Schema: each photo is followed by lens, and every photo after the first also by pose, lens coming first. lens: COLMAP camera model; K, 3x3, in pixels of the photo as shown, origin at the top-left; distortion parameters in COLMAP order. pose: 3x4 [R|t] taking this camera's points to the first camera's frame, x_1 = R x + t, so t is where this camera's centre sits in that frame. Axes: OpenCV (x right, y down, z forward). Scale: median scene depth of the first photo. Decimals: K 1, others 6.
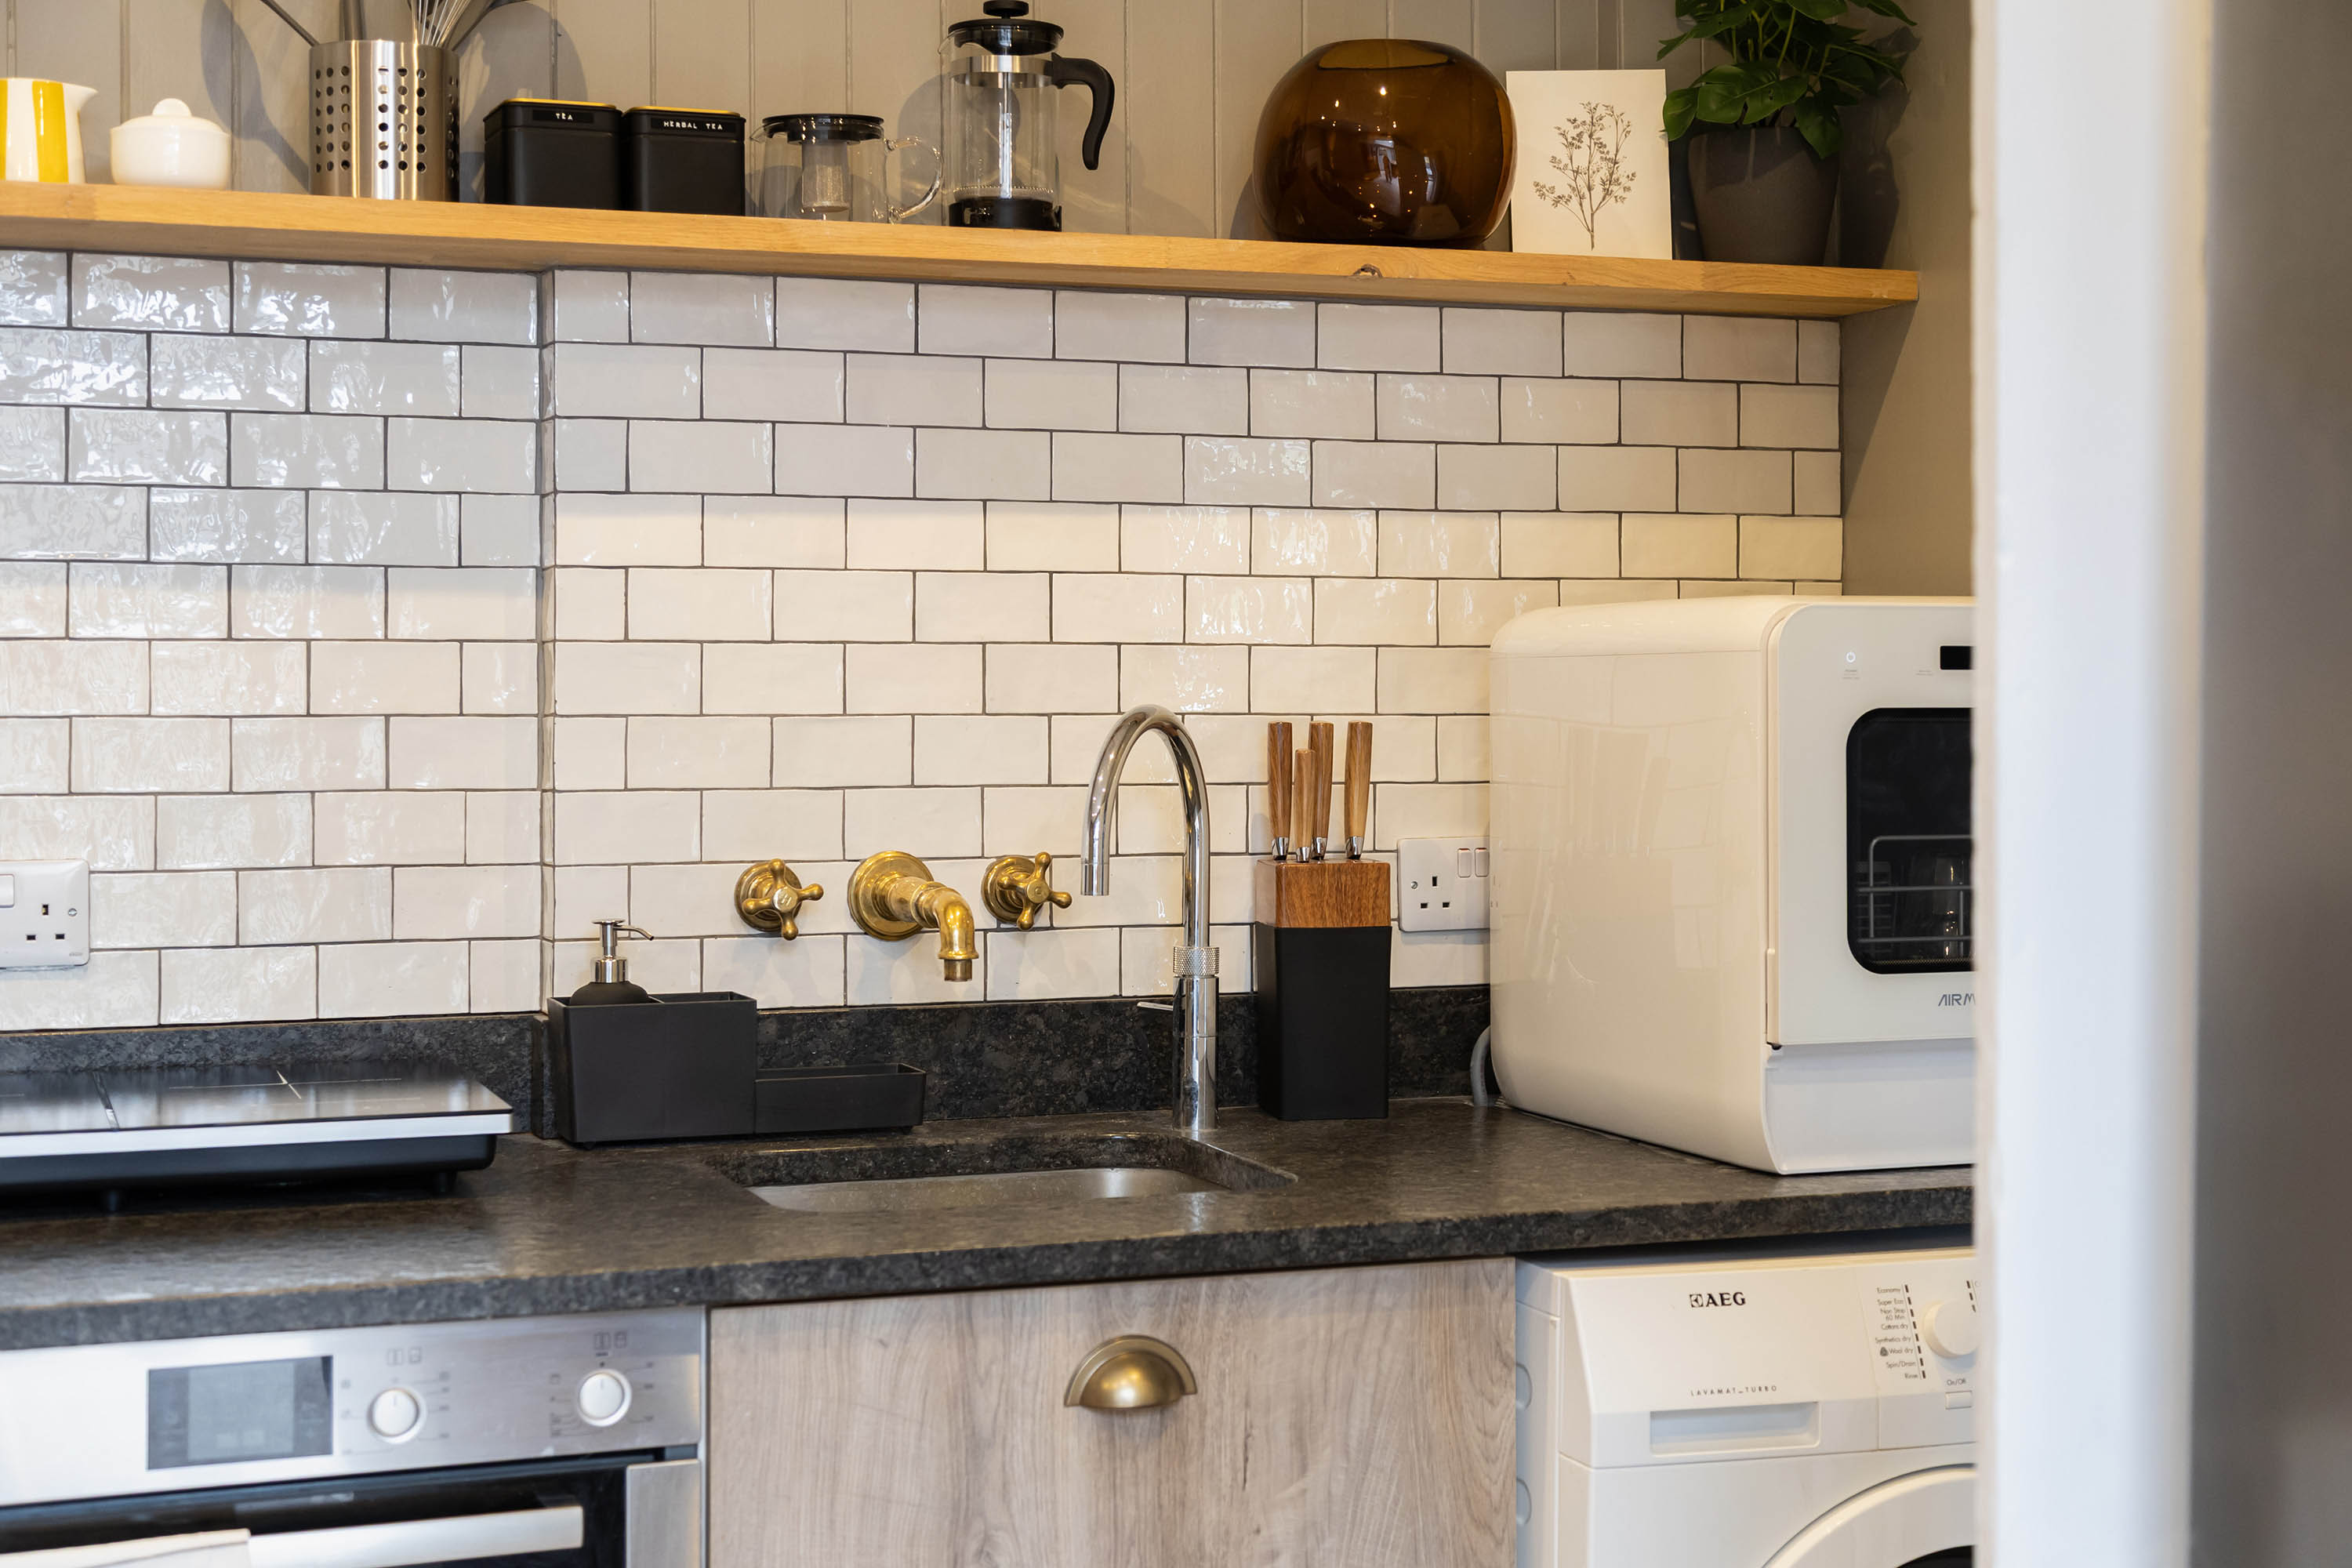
lens RADIAL K [[3447.1, 0, 1083.5], [0, 3447.1, 702.6], [0, 0, 1]] dist [0.049041, -0.042977]
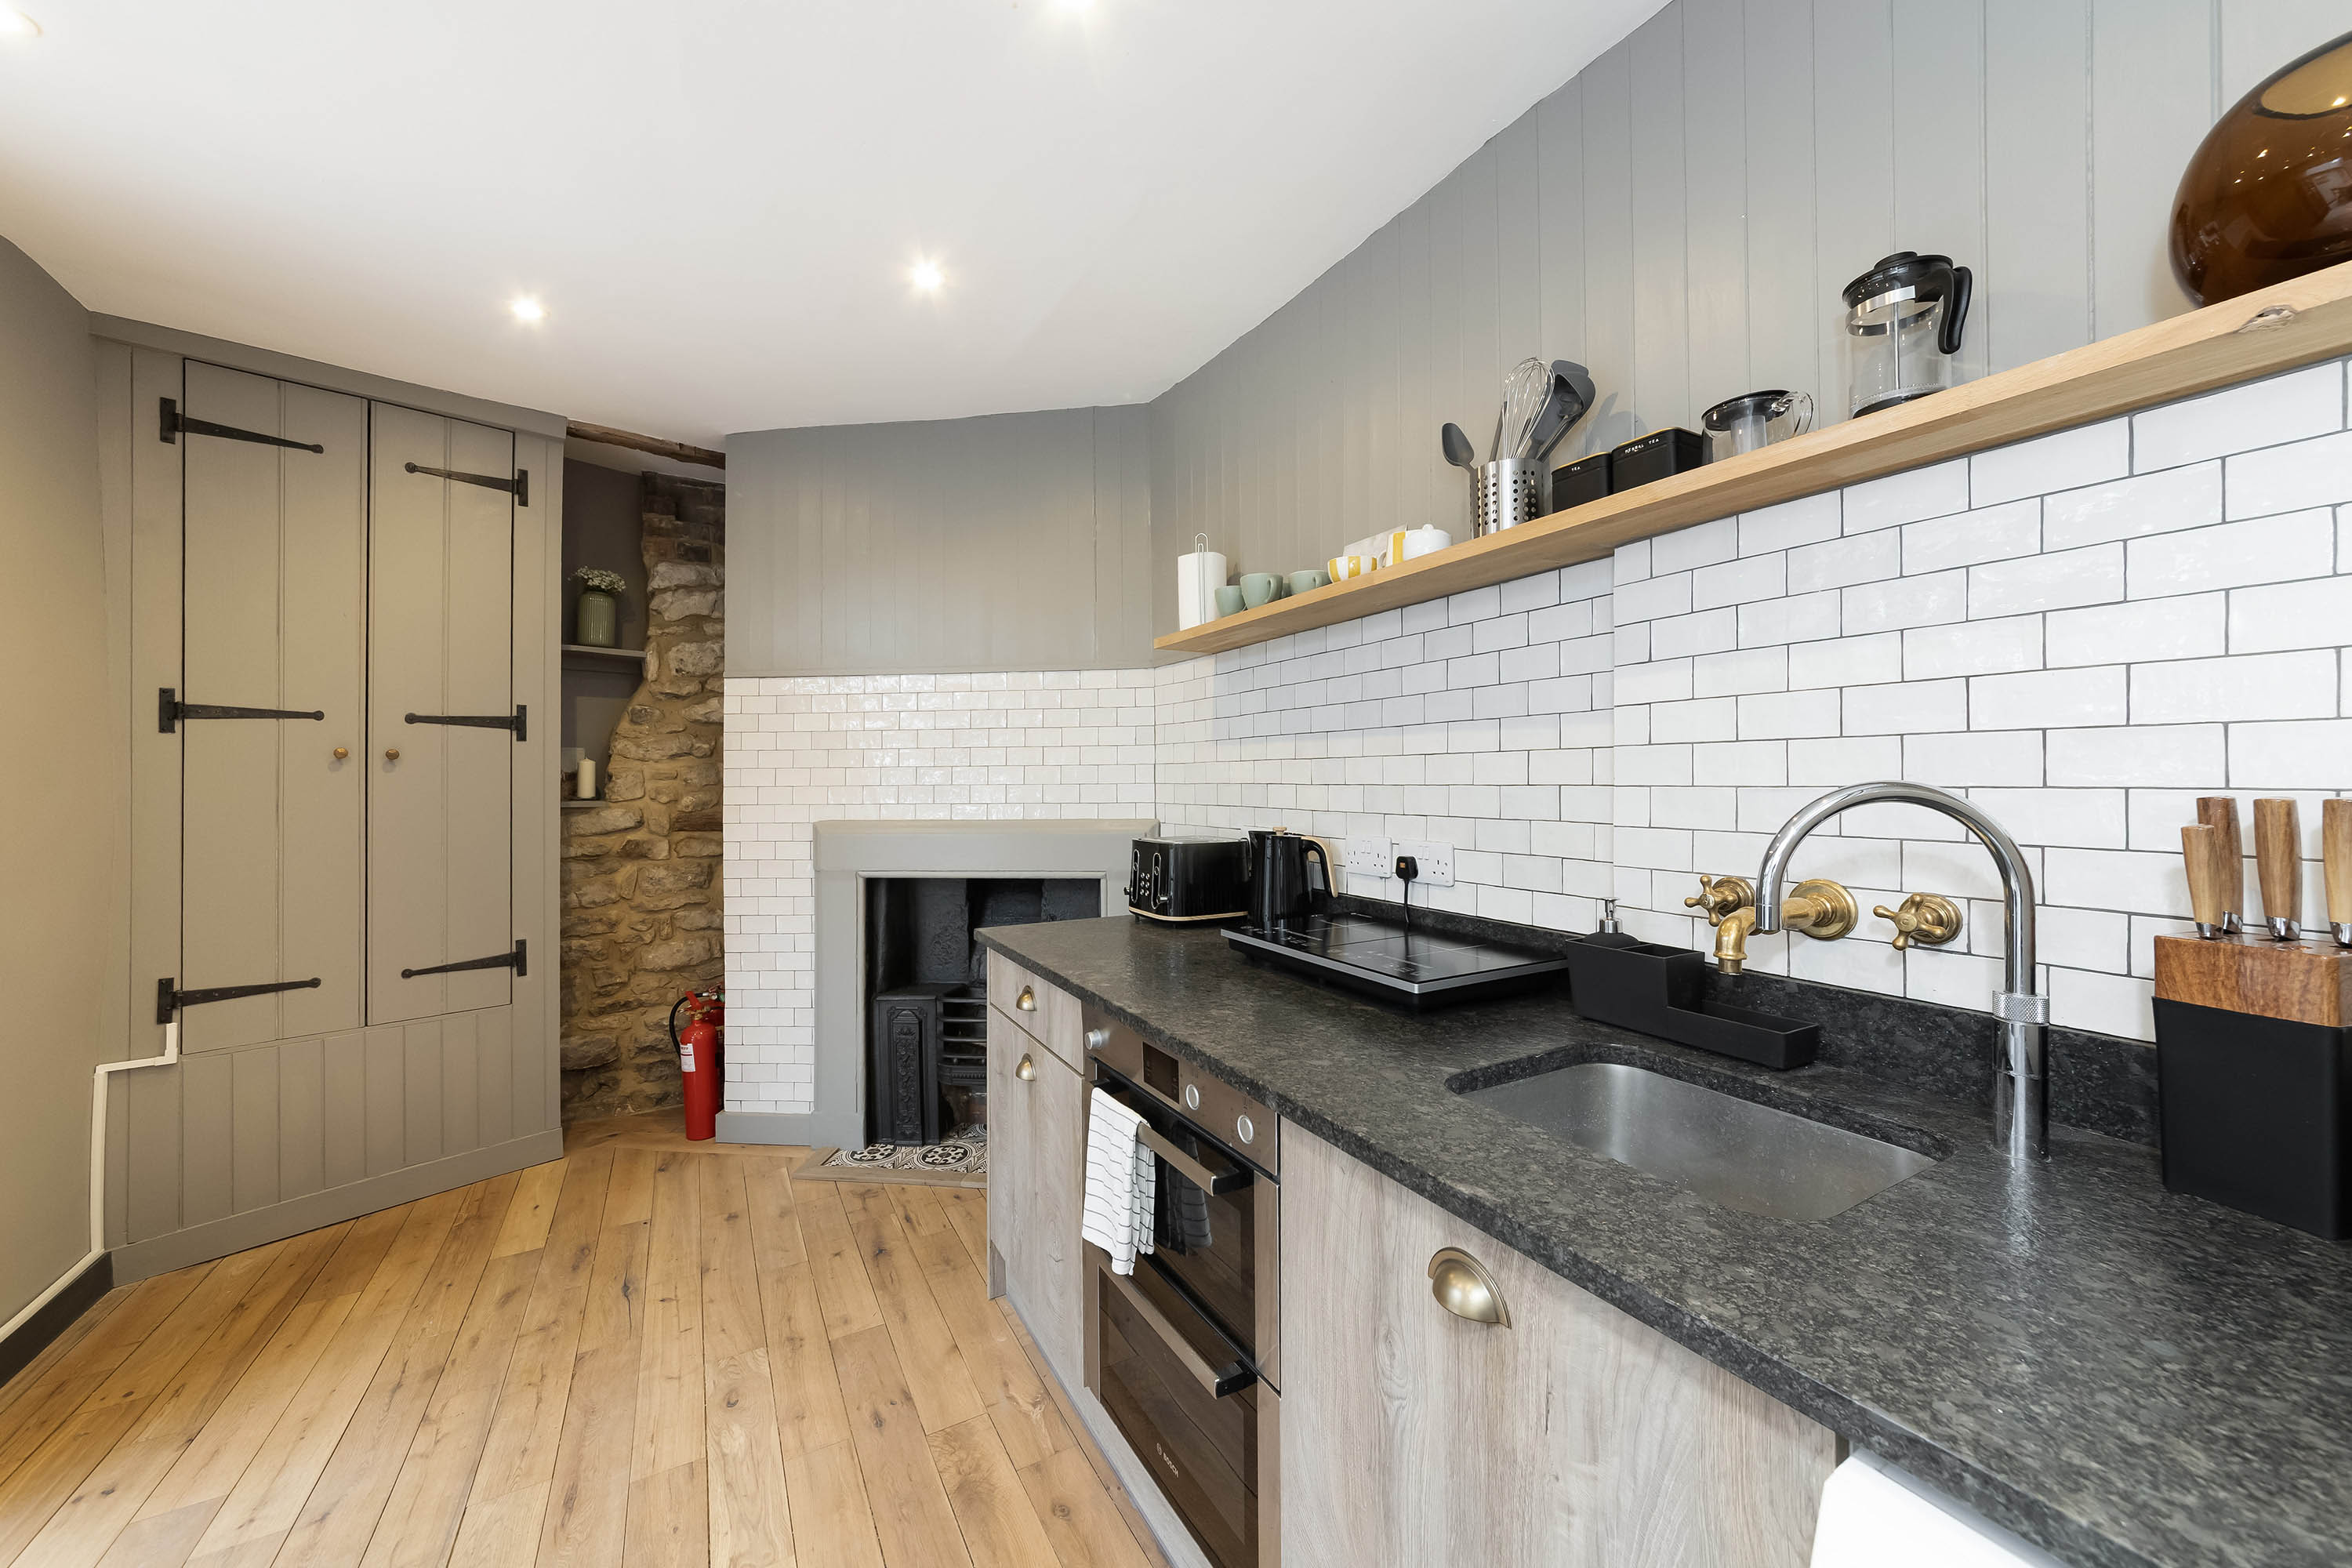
lens RADIAL K [[847.1, 0, 1141.7], [0, 847.1, 780.8], [0, 0, 1]] dist [0.000684, 0.000066]
pose [[0.173418, 0.000308, -0.984848, 0.261128], [0.002168, 0.999997, 0.000694, 0.000323], [0.984846, -0.002256, 0.173417, 0.679696]]
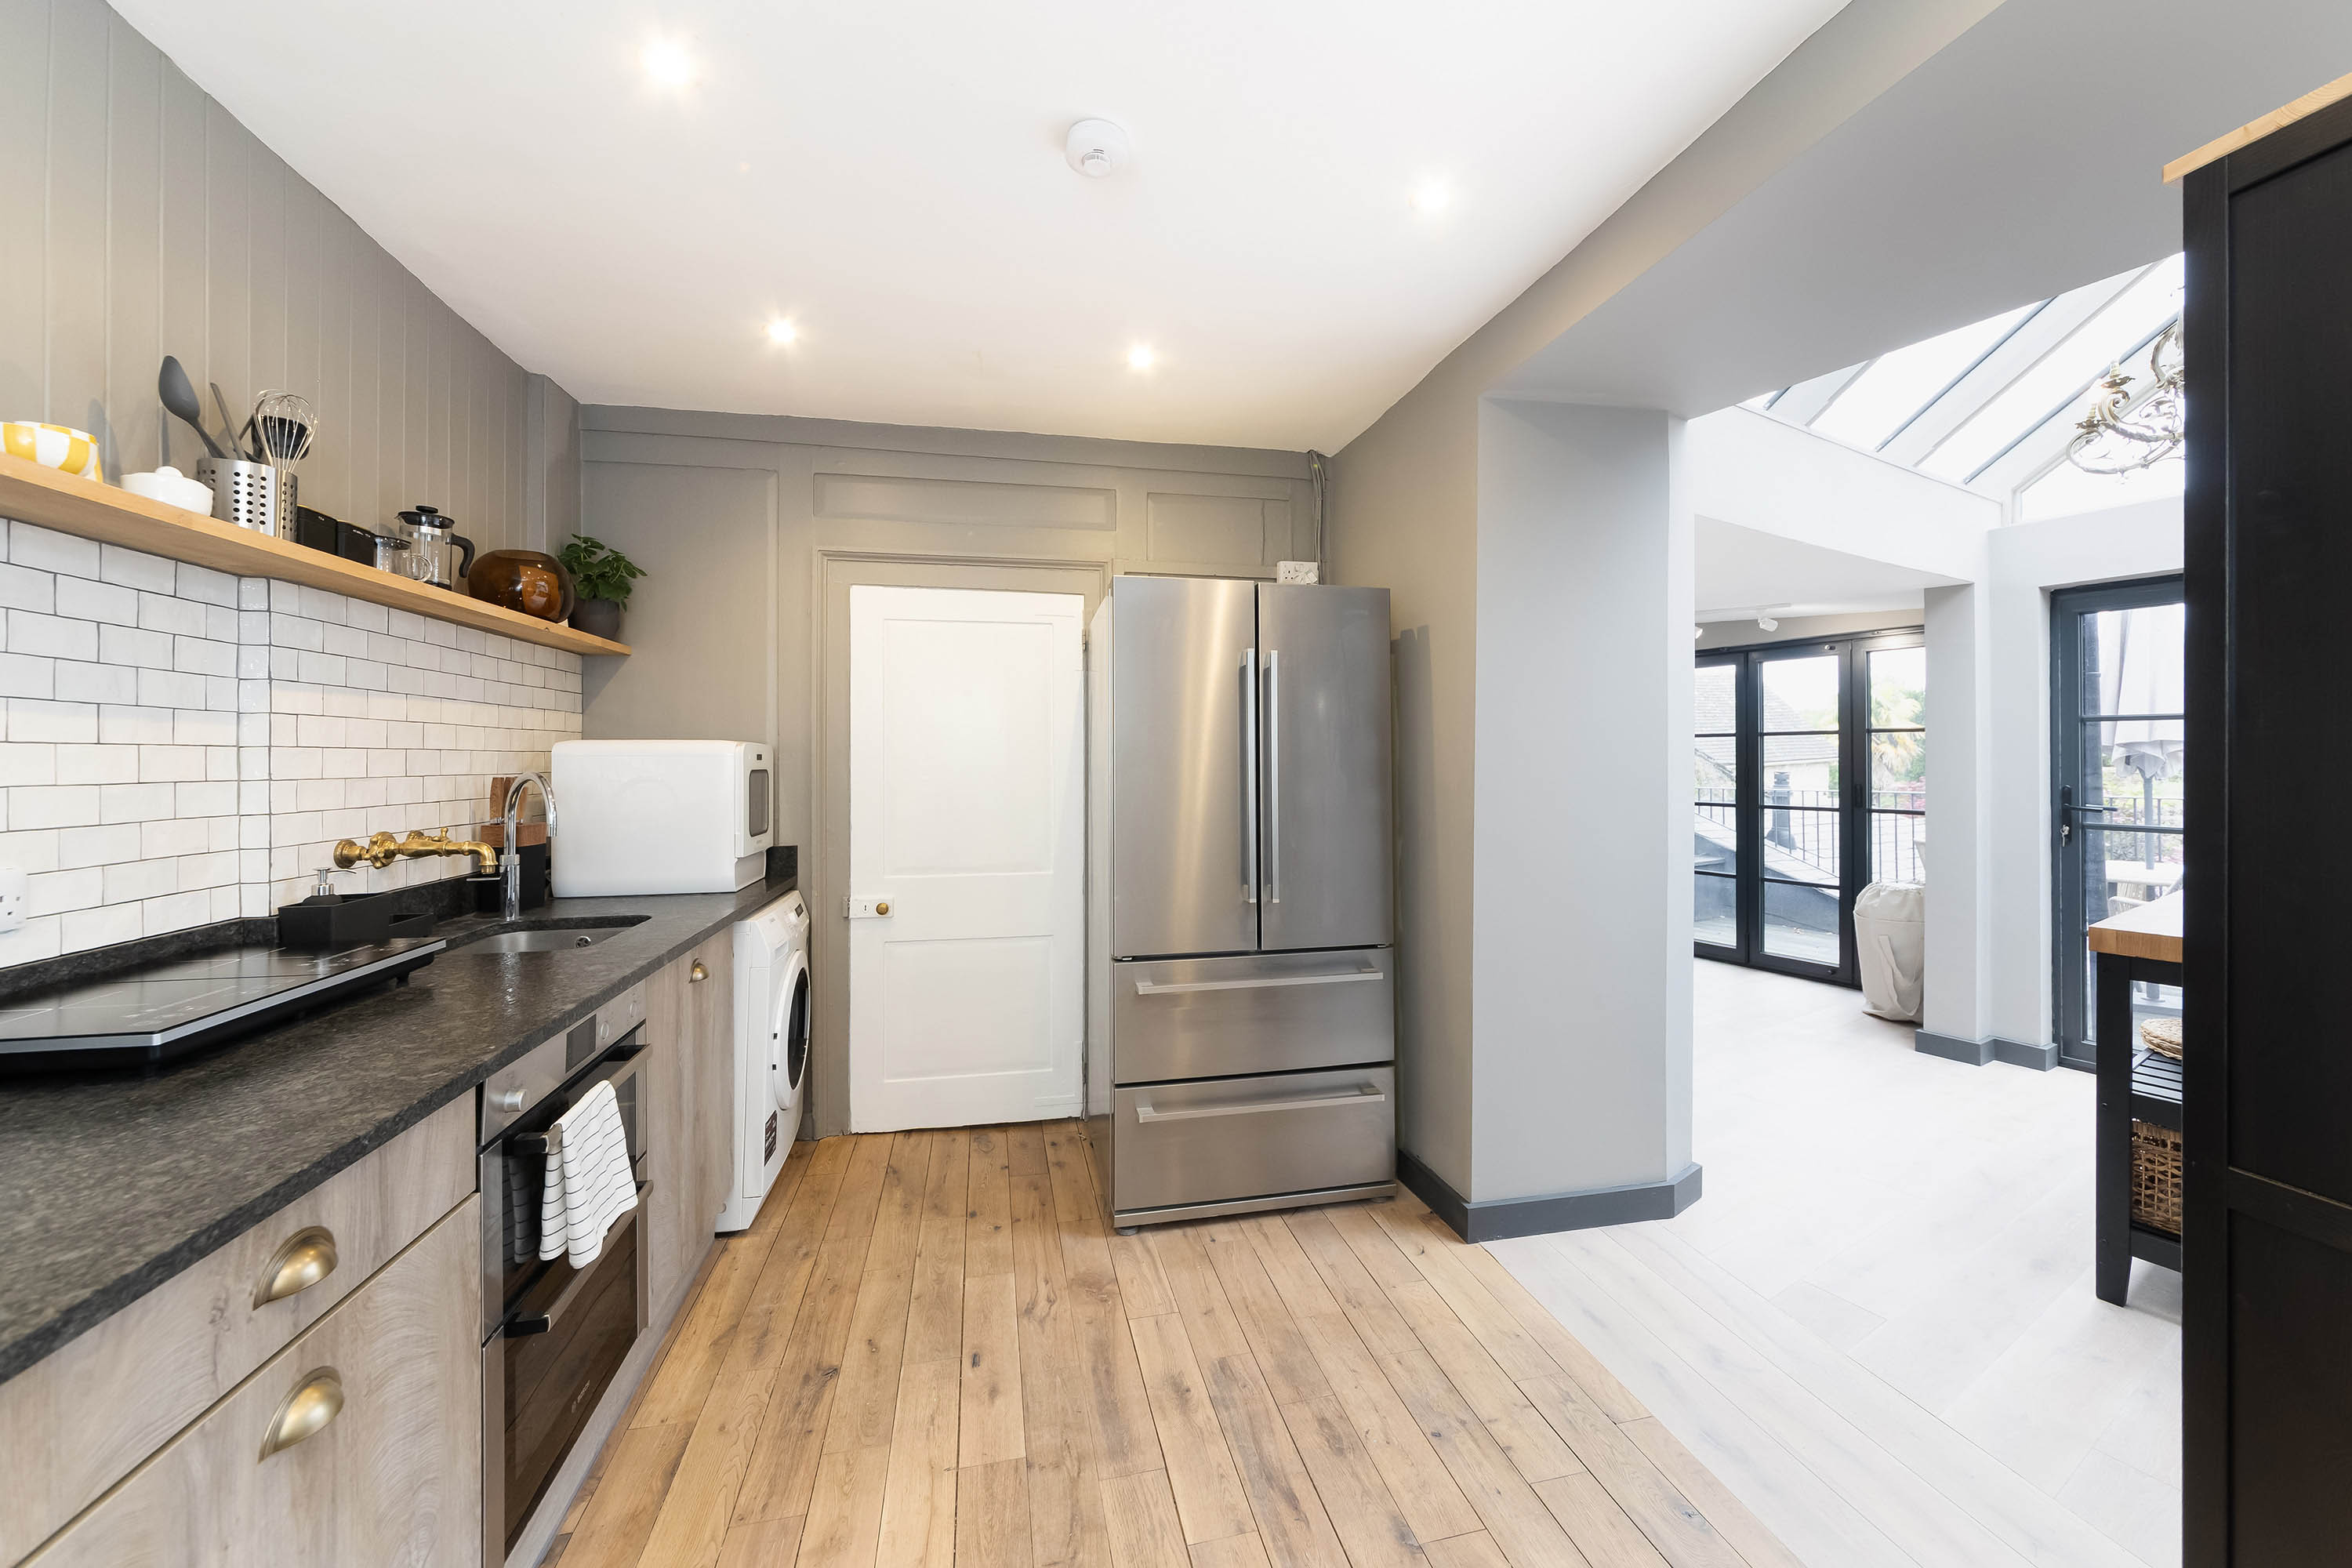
lens RADIAL K [[907.8, 0, 1229.9], [0, 907.8, 759.5], [0, 0, 1]] dist [-0.012672, 0.000086]
pose [[0.060432, 0.000588, 0.998172, -0.700498], [0.002481, 0.999997, -0.000739, -0.007688], [-0.998169, 0.002521, 0.060430, 0.359589]]
